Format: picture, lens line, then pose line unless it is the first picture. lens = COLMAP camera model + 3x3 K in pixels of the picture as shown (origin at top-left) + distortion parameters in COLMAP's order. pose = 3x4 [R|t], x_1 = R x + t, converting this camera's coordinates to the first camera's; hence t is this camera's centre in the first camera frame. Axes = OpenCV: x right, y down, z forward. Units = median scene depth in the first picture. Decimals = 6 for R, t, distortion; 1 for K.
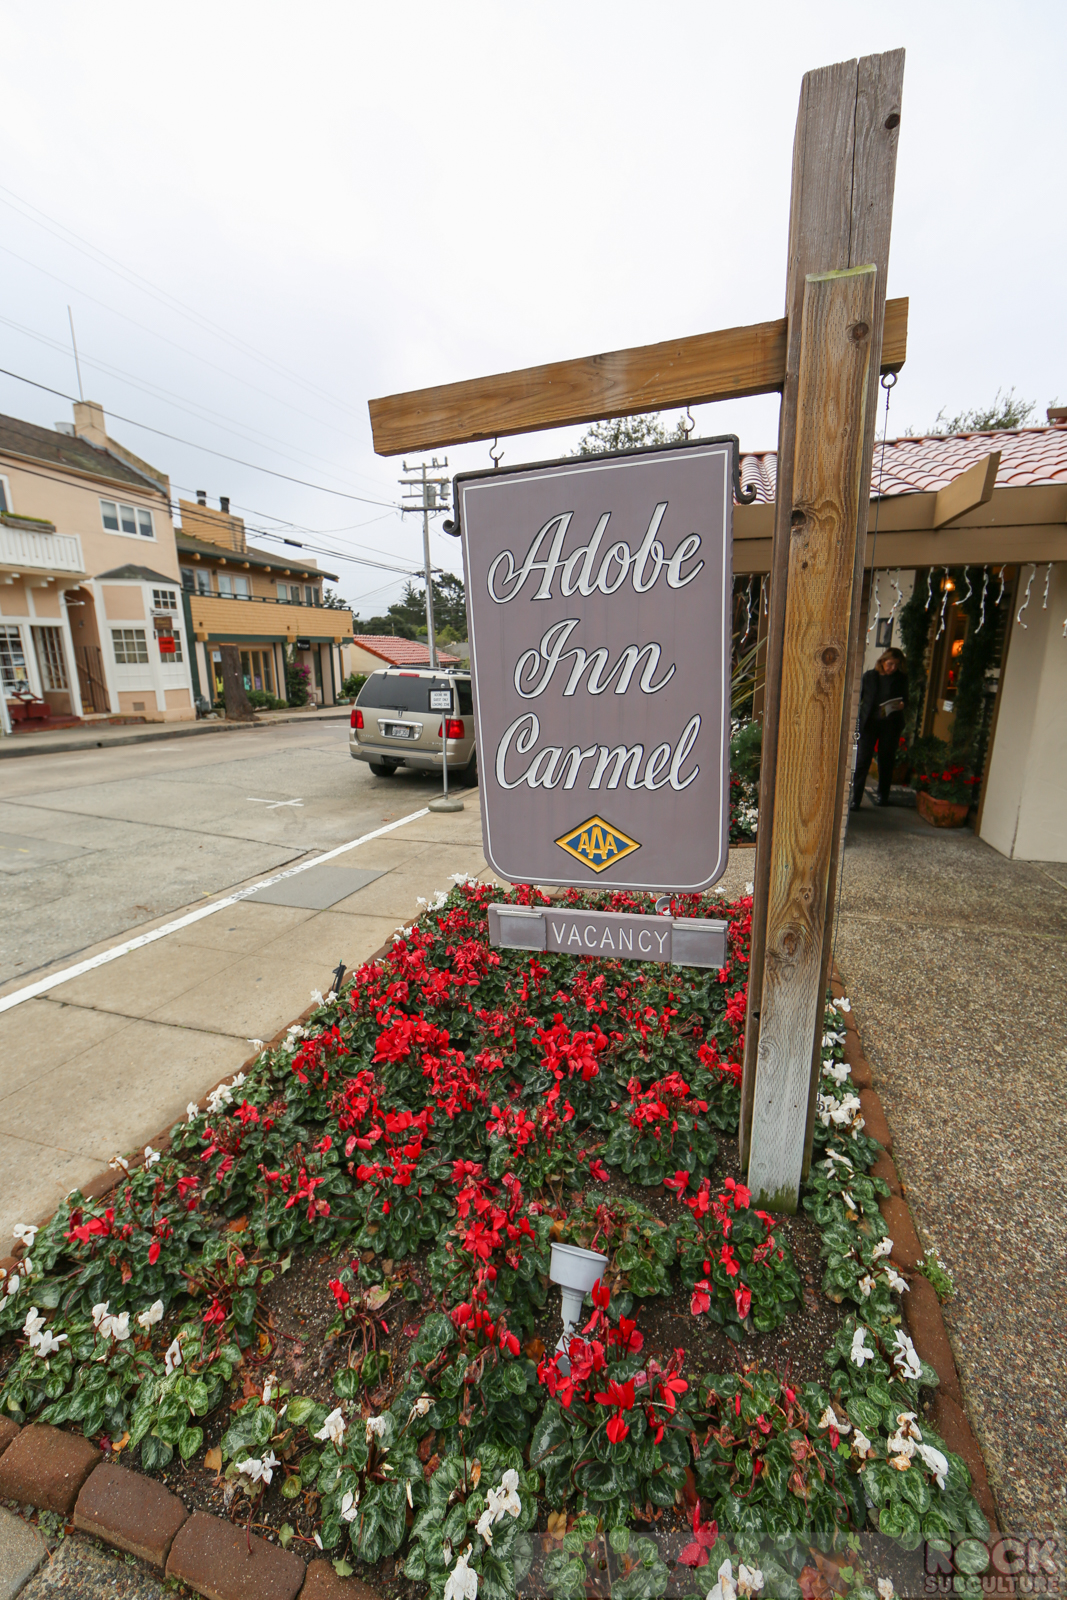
lens RADIAL K [[630.1, 0, 534.3], [0, 630.1, 795.8], [0, 0, 1]] dist [-0.015858, 0.003796]
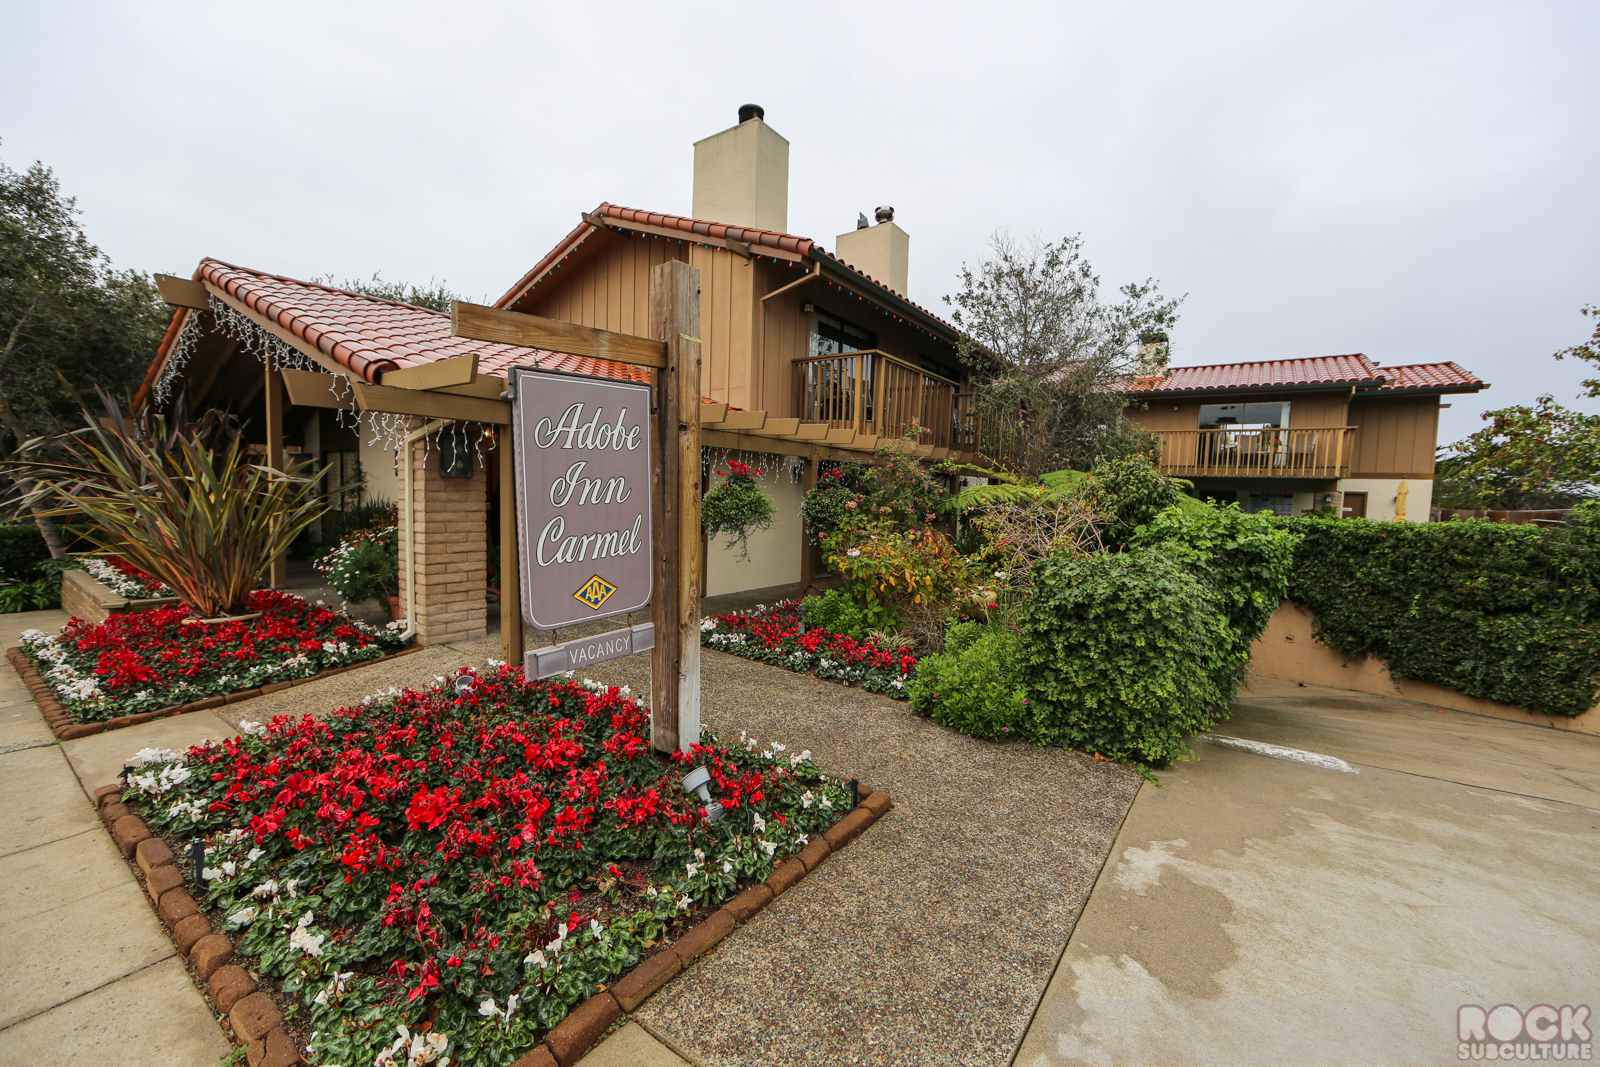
lens RADIAL K [[630.1, 0, 805.7], [0, 630.1, 535.1], [0, 0, 1]] dist [-0.015858, 0.003796]
pose [[0.325371, -0.048205, 0.944357, -1.100395], [0.180875, 0.983431, -0.012120, 0.041403], [-0.928126, 0.174754, 0.328700, -0.084860]]
